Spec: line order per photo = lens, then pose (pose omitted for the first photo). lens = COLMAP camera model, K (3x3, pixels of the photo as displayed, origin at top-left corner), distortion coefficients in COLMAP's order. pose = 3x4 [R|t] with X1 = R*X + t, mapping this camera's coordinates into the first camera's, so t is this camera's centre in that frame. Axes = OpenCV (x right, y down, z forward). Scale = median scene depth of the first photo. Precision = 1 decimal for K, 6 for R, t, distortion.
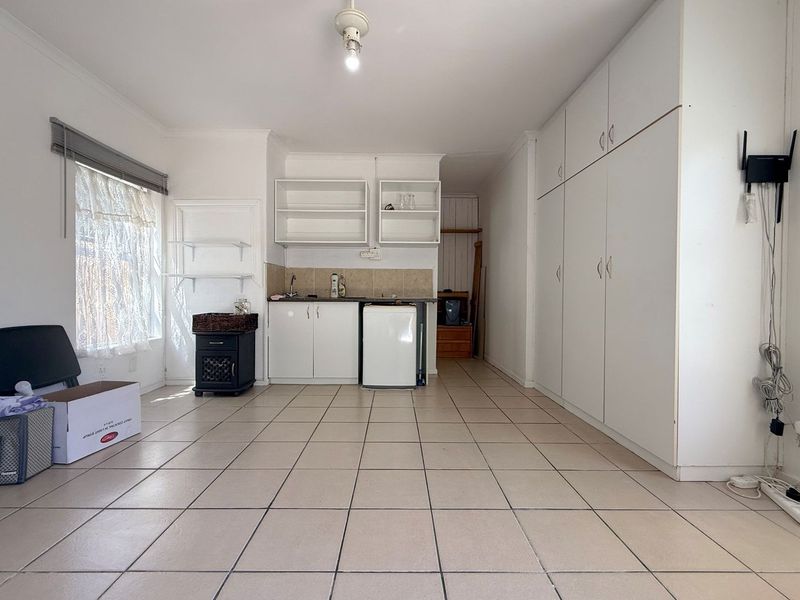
lens RADIAL K [[356.4, 0, 400.0], [0, 356.4, 300.0], [0, 0, 1]] dist [0.001261, 0.000256]
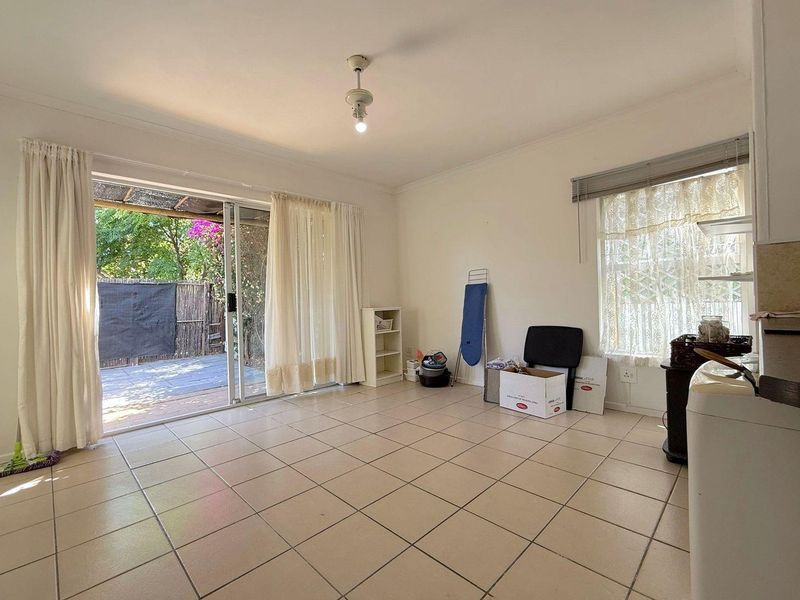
lens RADIAL K [[356.4, 0, 400.0], [0, 356.4, 300.0], [0, 0, 1]] dist [0.001261, 0.000256]
pose [[-0.711436, 0.010519, -0.702672, 0.526532], [0.010758, 0.999934, 0.004077, -0.054455], [0.702669, -0.004659, -0.711502, 1.619552]]
